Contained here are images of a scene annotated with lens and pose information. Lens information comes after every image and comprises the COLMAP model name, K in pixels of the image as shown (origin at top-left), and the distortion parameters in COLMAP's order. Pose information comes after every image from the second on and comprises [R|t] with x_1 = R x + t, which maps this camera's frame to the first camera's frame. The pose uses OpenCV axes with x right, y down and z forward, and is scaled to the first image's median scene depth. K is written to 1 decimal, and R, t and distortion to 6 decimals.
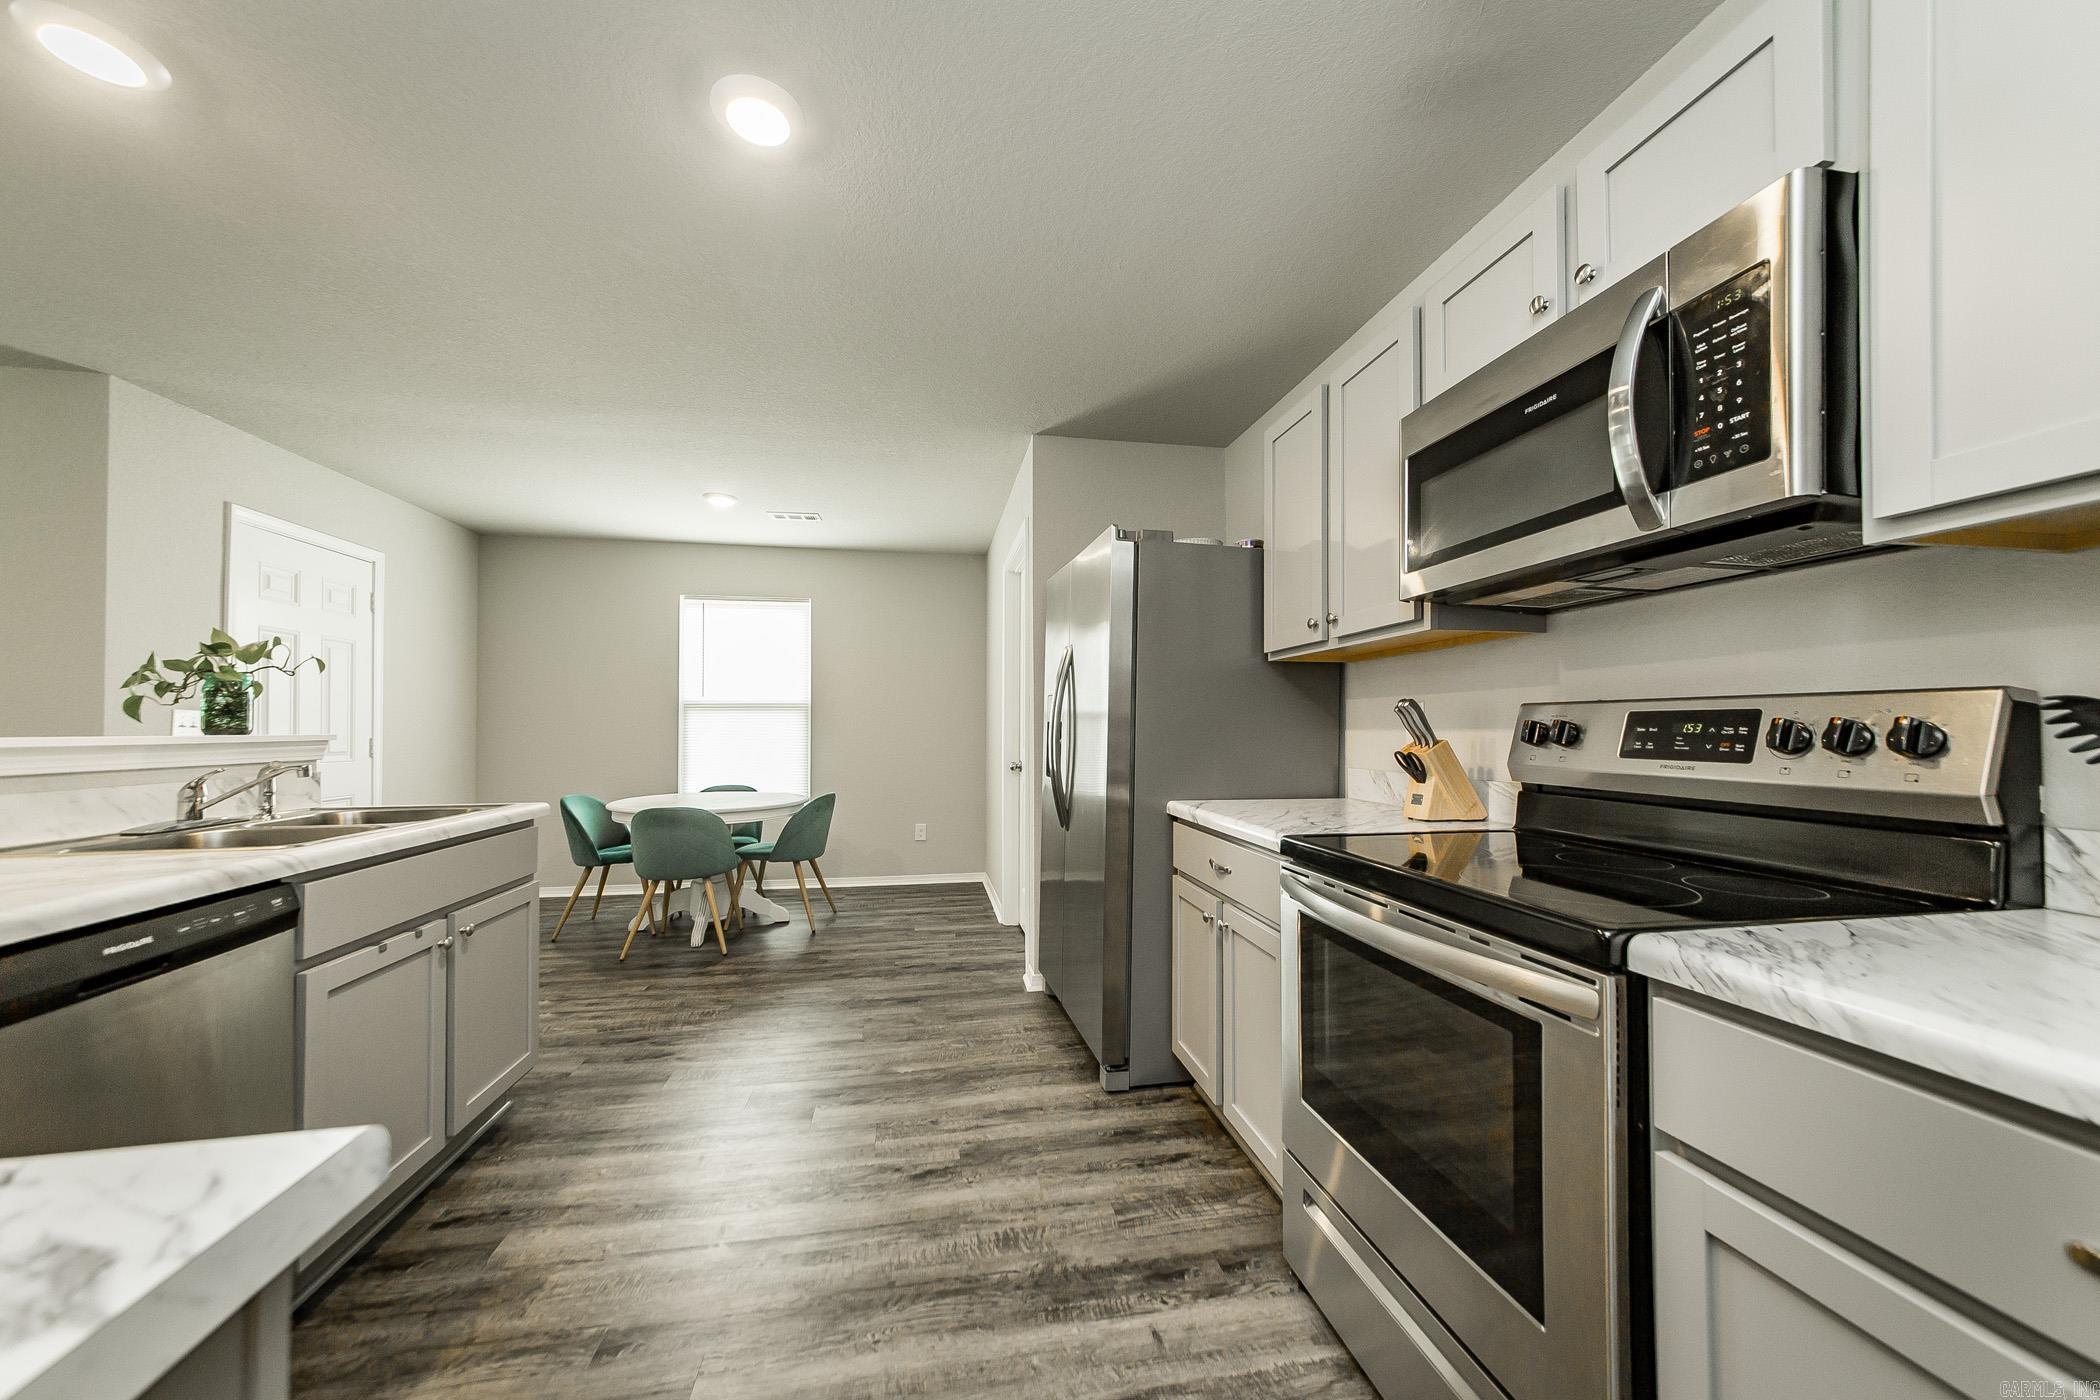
lens RADIAL K [[741.8, 0, 1046.1], [0, 741.8, 723.2], [0, 0, 1]] dist [-0.005592, 0.001120]
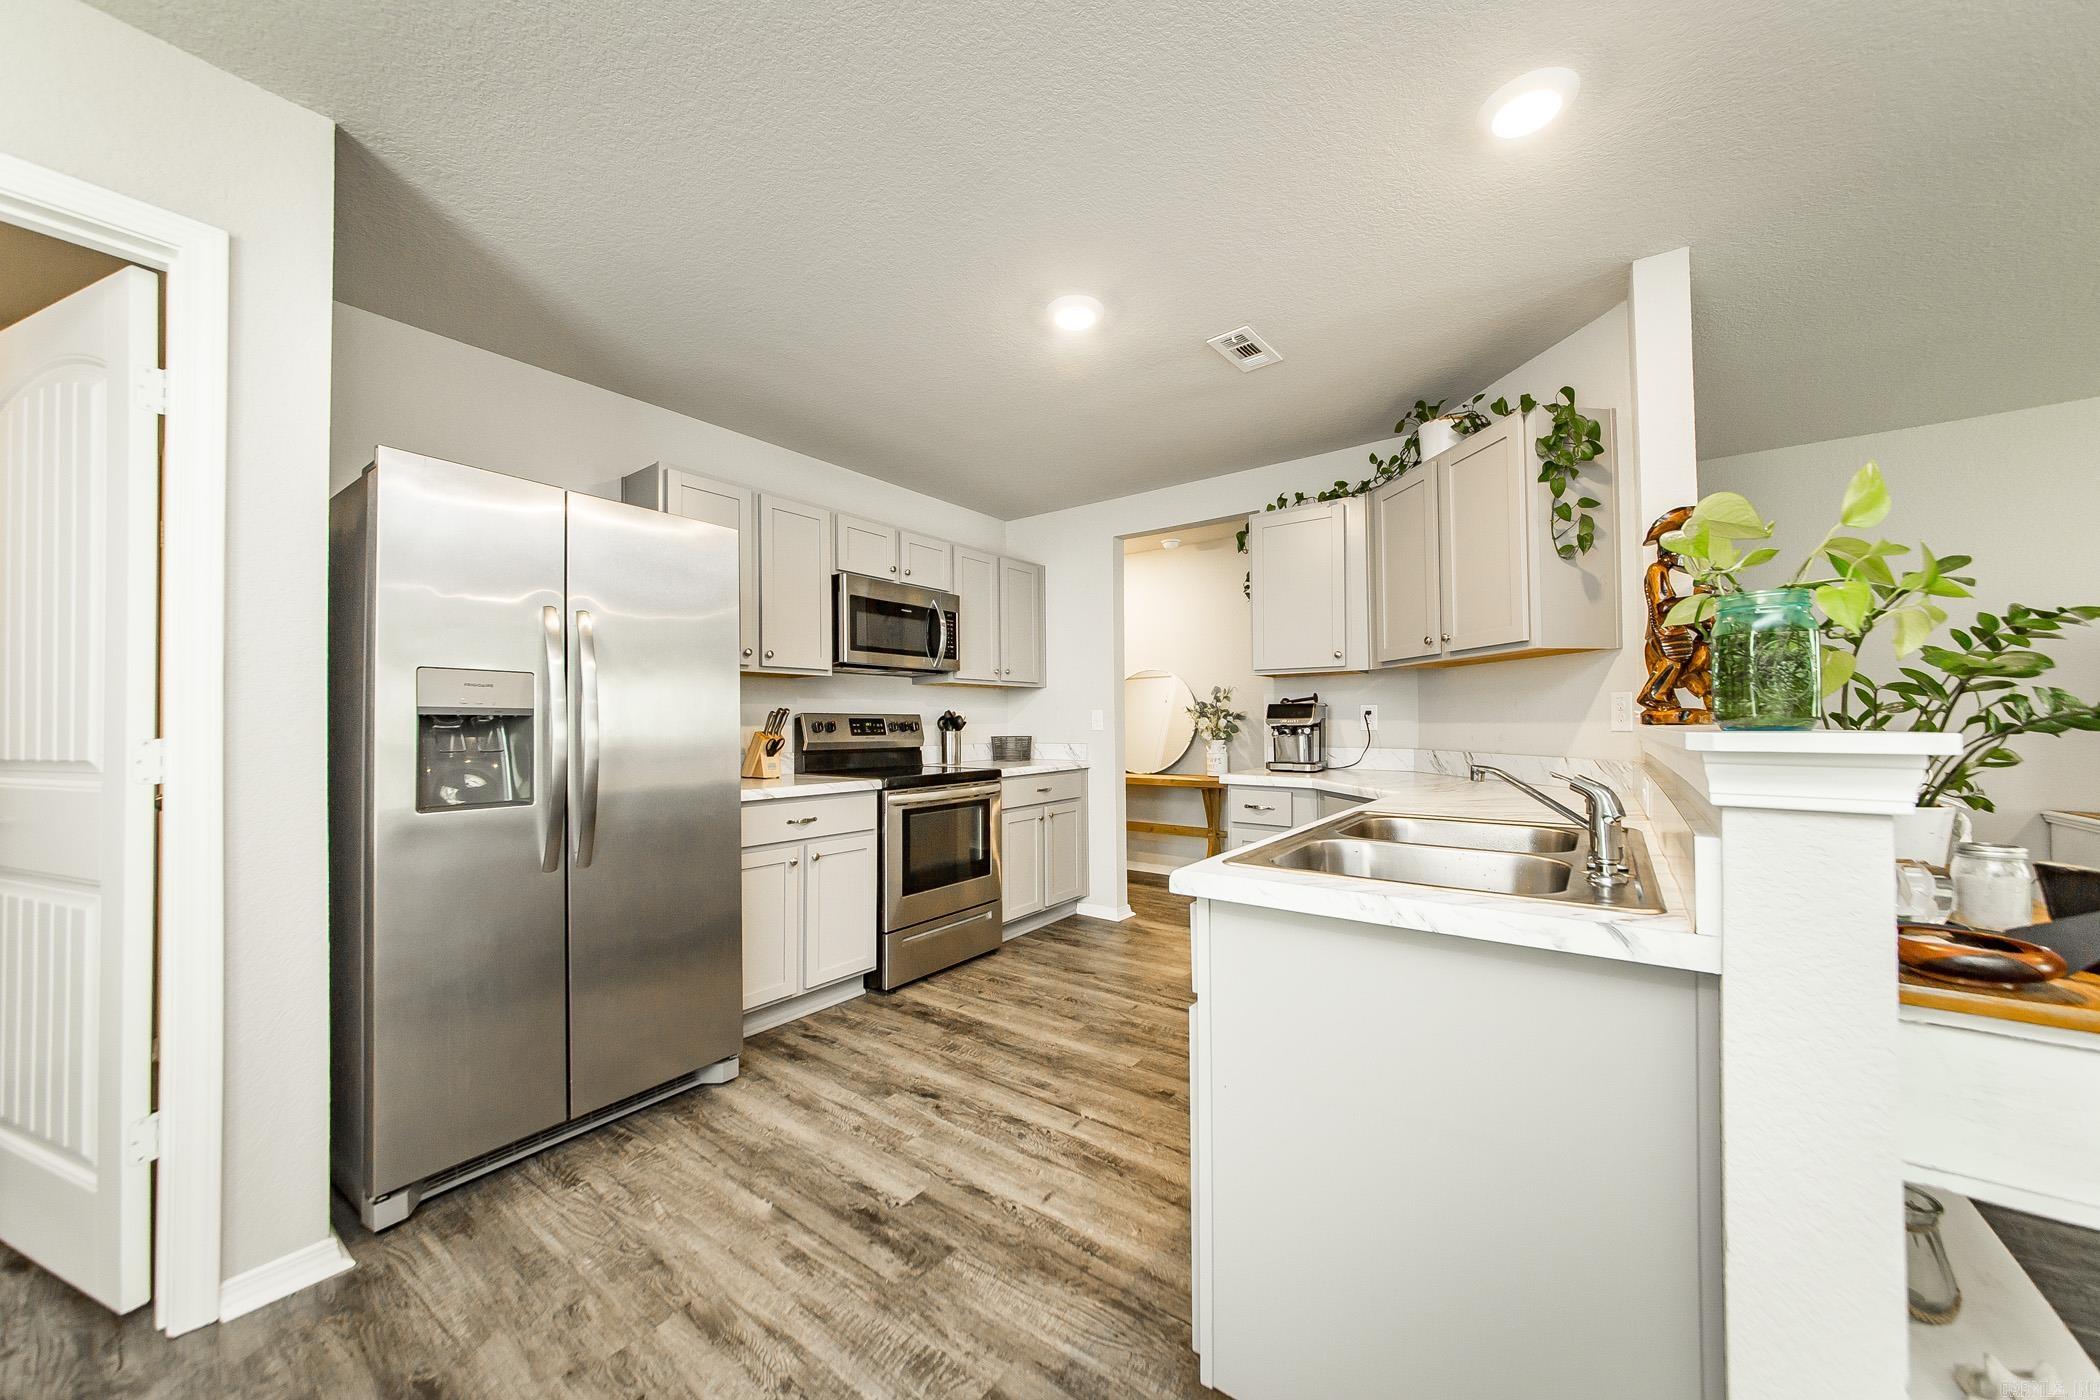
lens RADIAL K [[741.8, 0, 1048.8], [0, 741.8, 710.1], [0, 0, 1]] dist [-0.005592, 0.001120]
pose [[-0.685269, 0.018007, 0.728068, -0.781877], [0.002930, 0.999754, -0.021969, 0.007613], [-0.728284, -0.012921, -0.685153, 1.117139]]
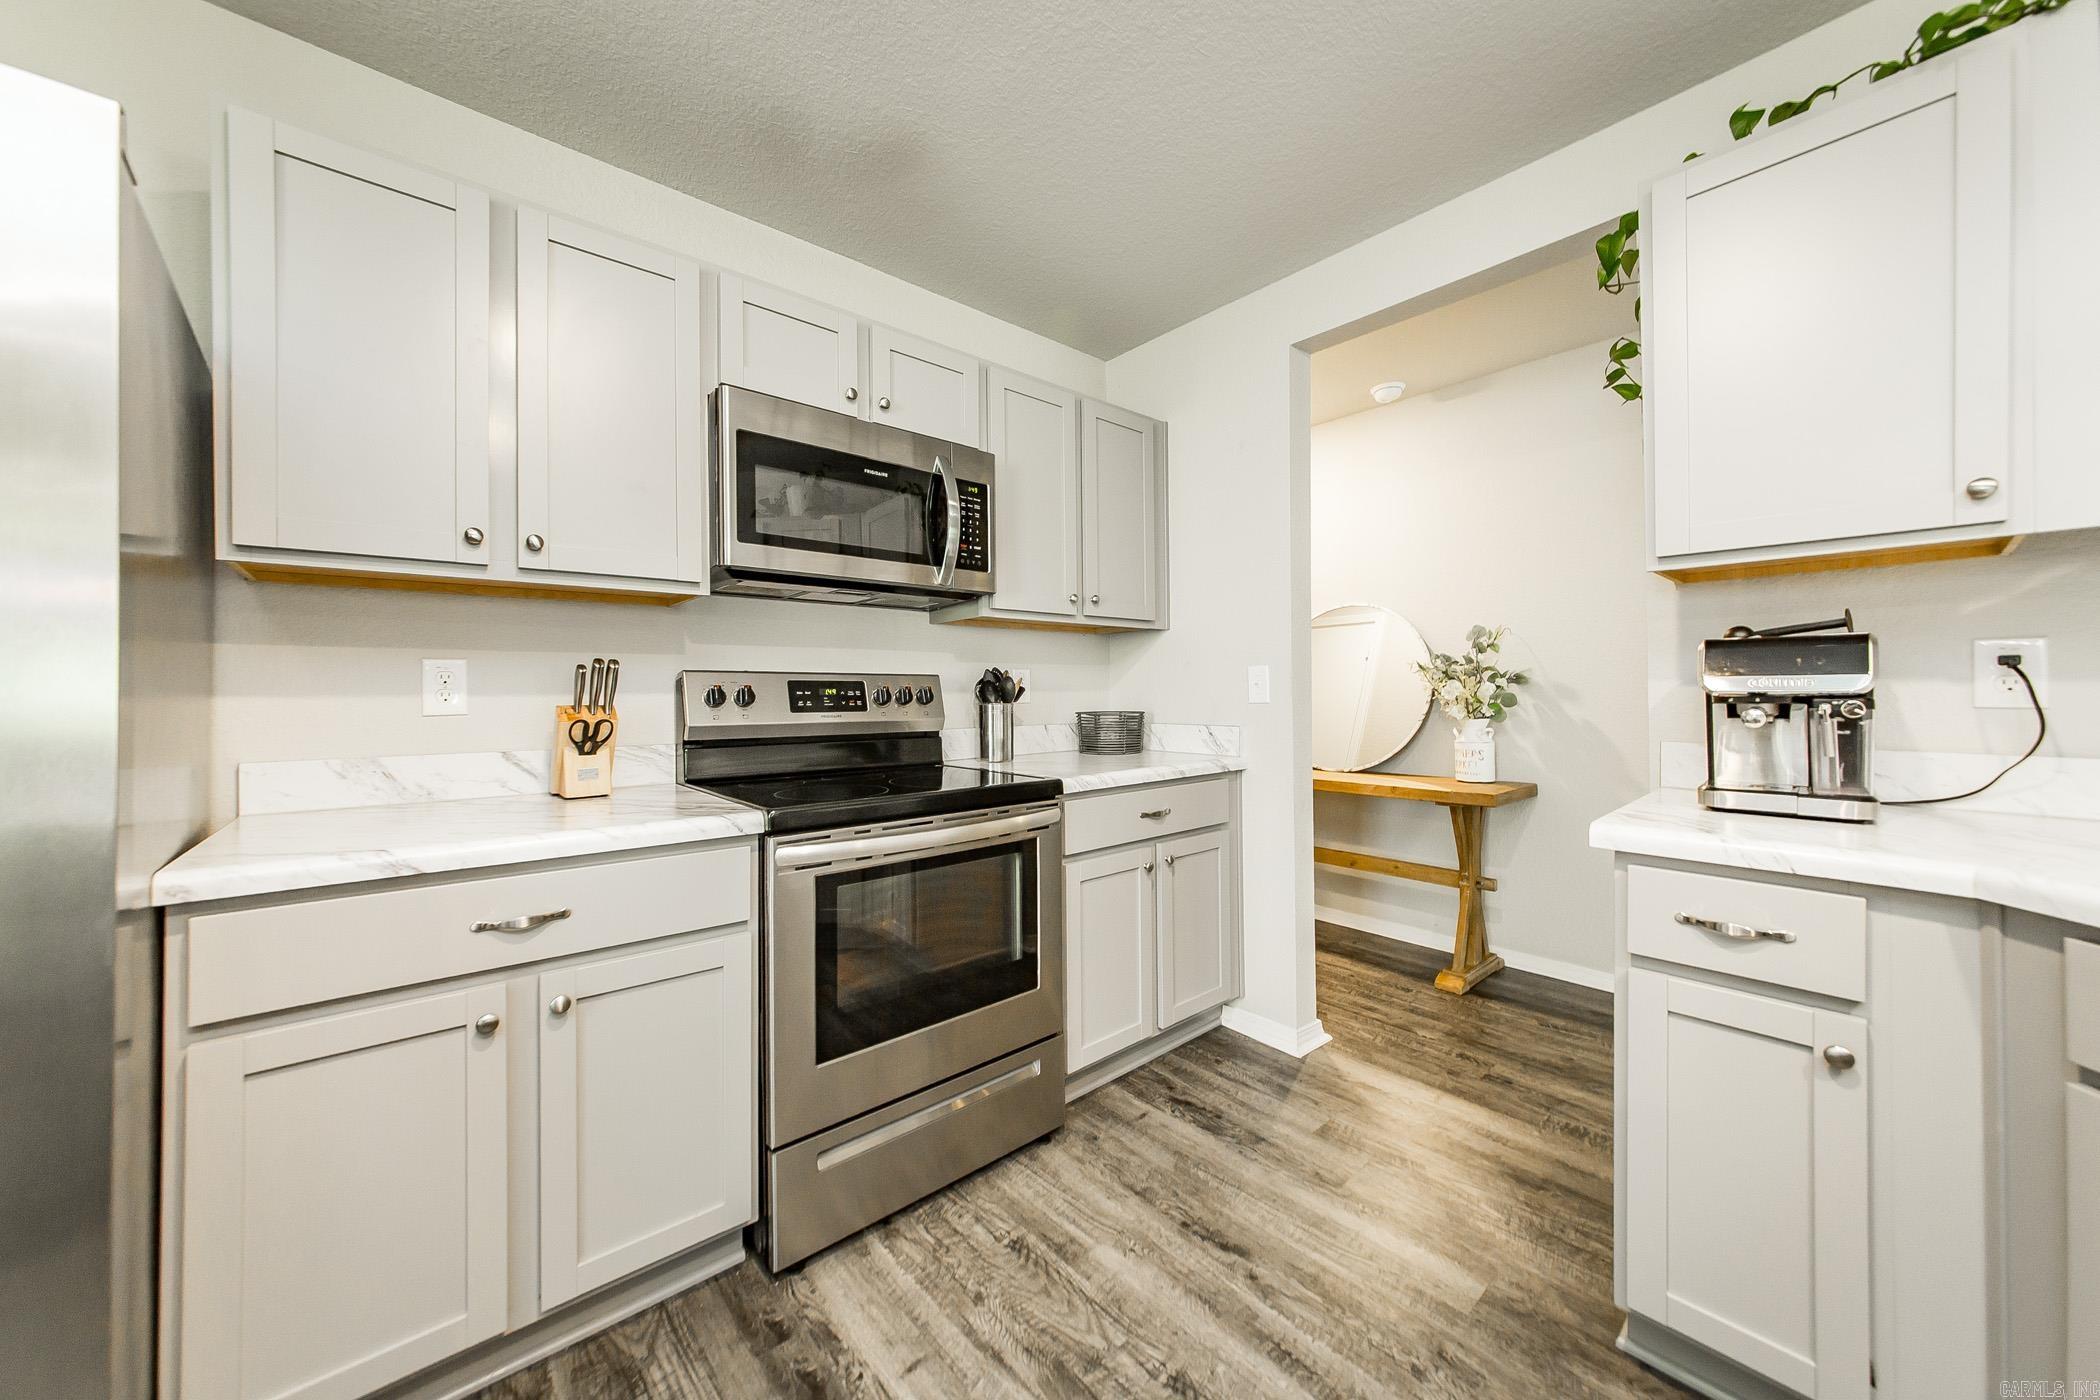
lens RADIAL K [[741.8, 0, 1046.4], [0, 741.8, 692.7], [0, 0, 1]] dist [-0.005592, 0.001120]
pose [[-0.508712, 0.004506, 0.860925, -0.343417], [0.002481, 0.999990, -0.003768, 0.007219], [-0.860933, 0.000219, -0.508718, 0.638356]]
